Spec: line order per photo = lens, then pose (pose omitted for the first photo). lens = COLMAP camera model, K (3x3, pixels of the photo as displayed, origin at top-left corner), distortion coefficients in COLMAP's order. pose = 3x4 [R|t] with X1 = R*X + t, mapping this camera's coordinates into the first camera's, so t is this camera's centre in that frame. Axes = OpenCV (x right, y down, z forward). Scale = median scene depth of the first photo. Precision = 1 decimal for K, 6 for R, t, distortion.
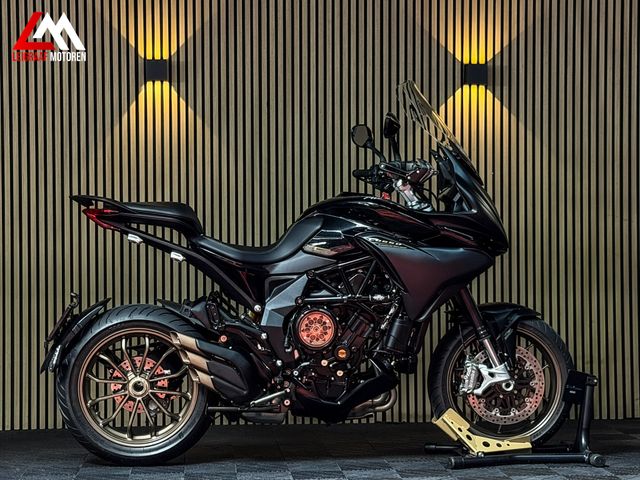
lens RADIAL K [[1442.0, 0, 321.1], [0, 1442.0, 265.3], [0, 0, 1]] dist [0.153429, 0.000000]
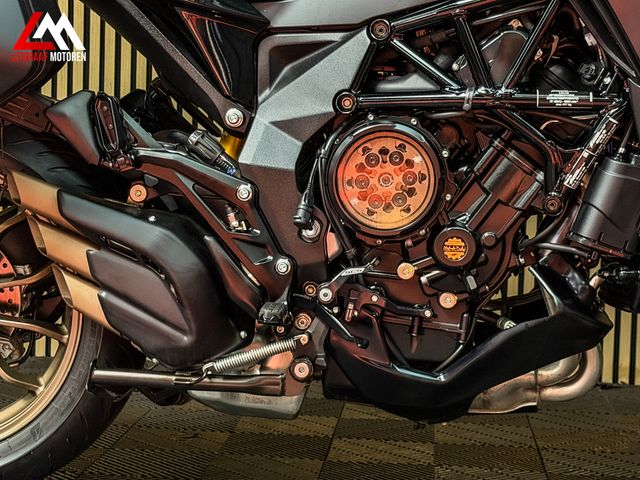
lens RADIAL K [[1406.1, 0, 320.1], [0, 1406.1, 237.8], [0, 0, 1]] dist [0.138112, 0.000000]
pose [[0.985738, 0.050635, -0.160486, 0.038271], [-0.038628, 0.996277, 0.077071, 0.031815], [0.163791, -0.069772, 0.984025, 0.637570]]
